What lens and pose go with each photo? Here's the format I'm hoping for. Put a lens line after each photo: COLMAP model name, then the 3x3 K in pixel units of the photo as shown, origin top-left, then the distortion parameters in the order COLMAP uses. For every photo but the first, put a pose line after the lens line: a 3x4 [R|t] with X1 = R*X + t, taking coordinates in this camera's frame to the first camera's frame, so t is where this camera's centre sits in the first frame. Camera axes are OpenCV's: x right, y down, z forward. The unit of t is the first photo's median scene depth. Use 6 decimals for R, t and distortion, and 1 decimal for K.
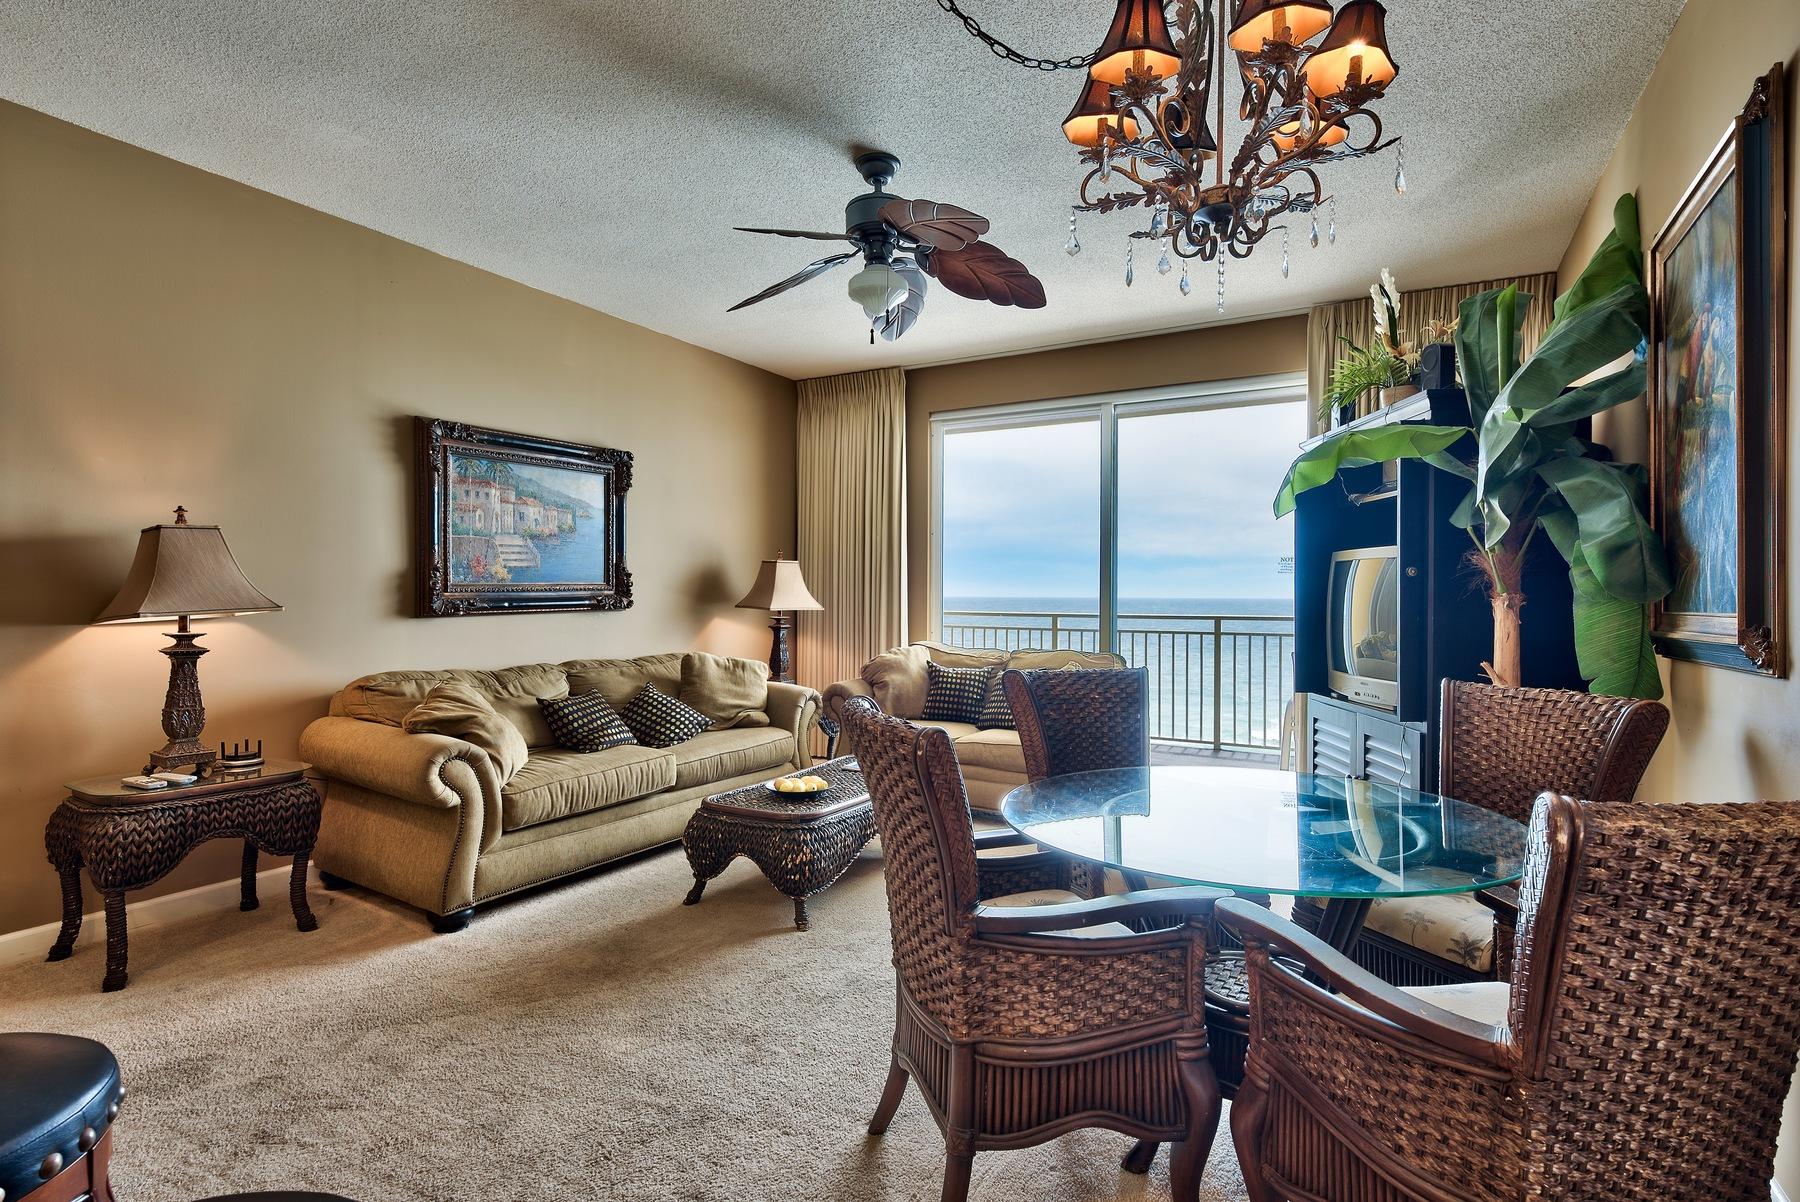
lens RADIAL K [[871.6, 0, 902.3], [0, 871.6, 595.1], [0, 0, 1]] dist [0.001733, 0.000397]
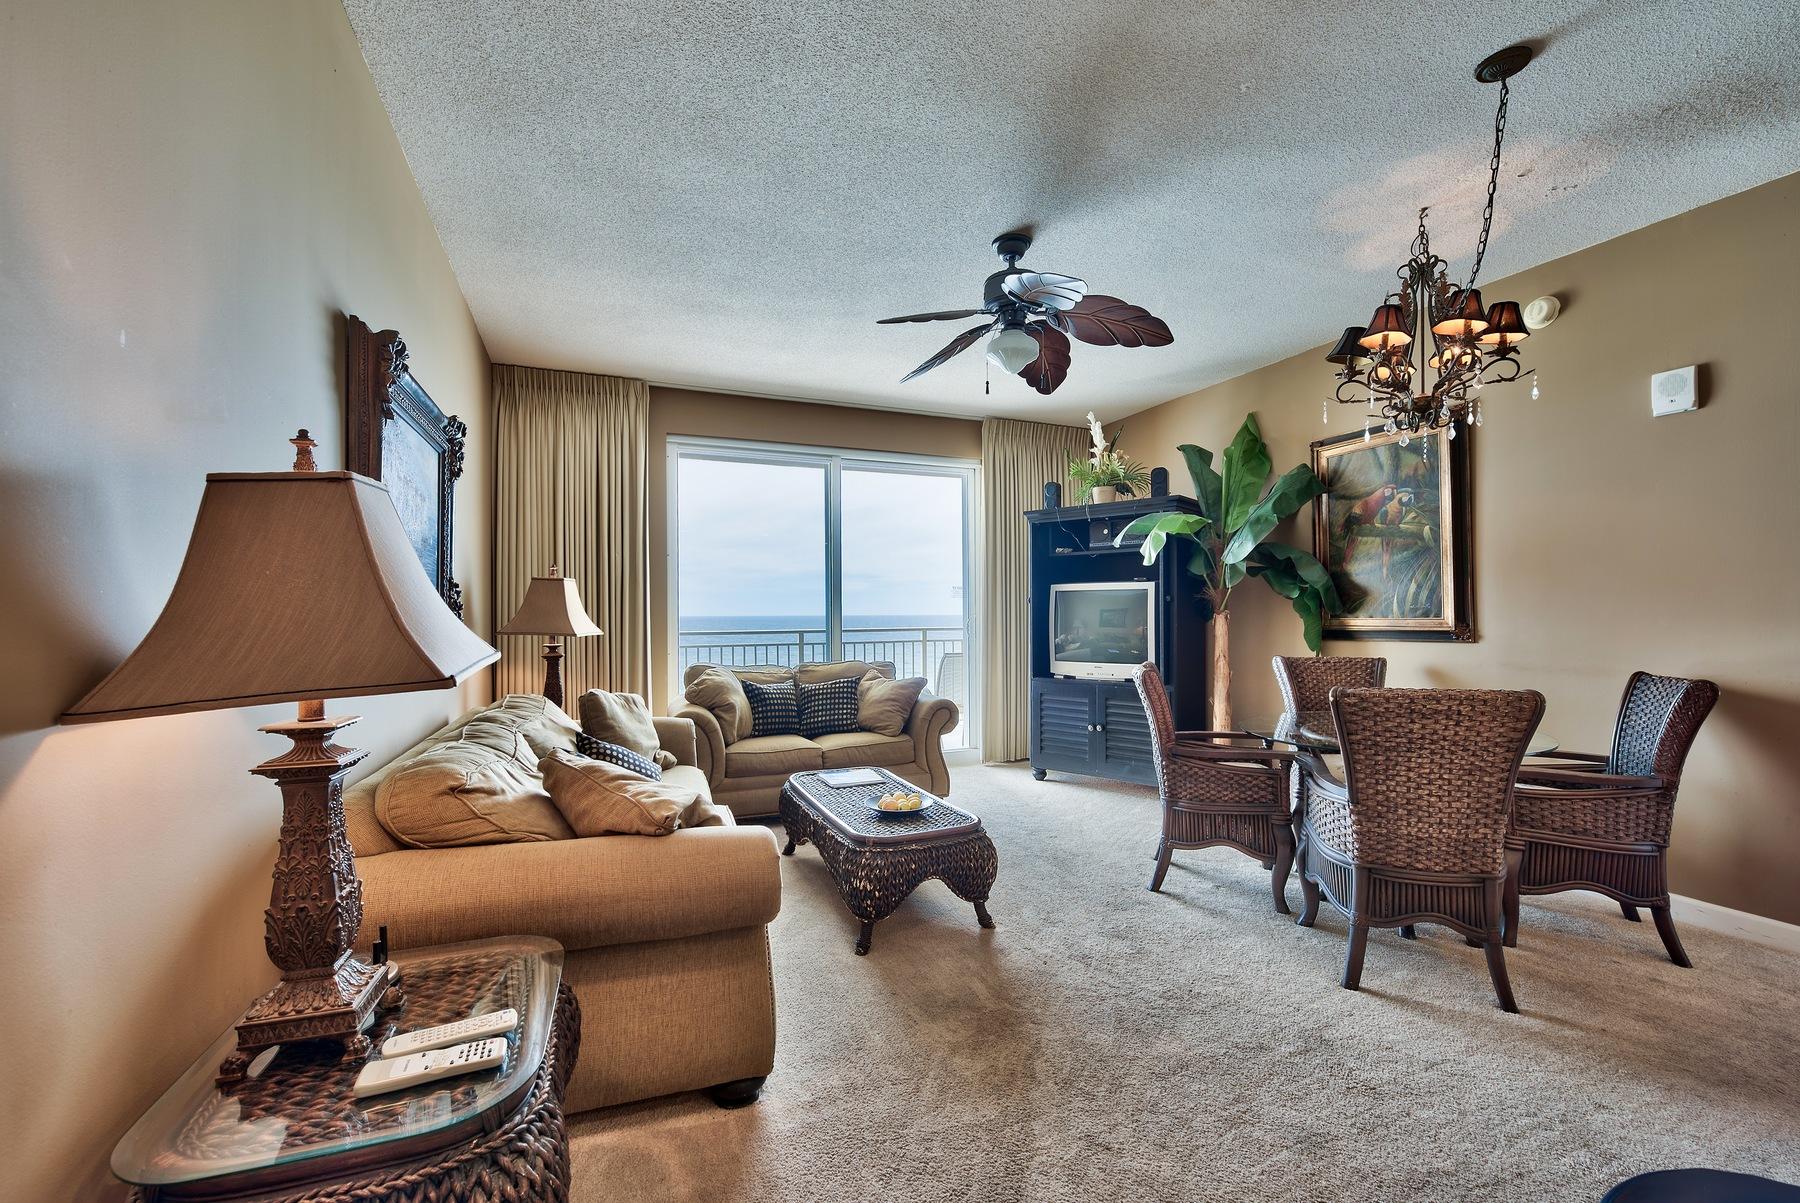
lens RADIAL K [[734.4, 0, 900.1], [0, 734.4, 606.3], [0, 0, 1]] dist [-0.001386, -0.000263]
pose [[0.610115, -0.002384, 0.792309, -0.524293], [0.010558, 0.999931, -0.005121, -0.004621], [-0.792243, 0.011490, 0.610098, 0.308984]]
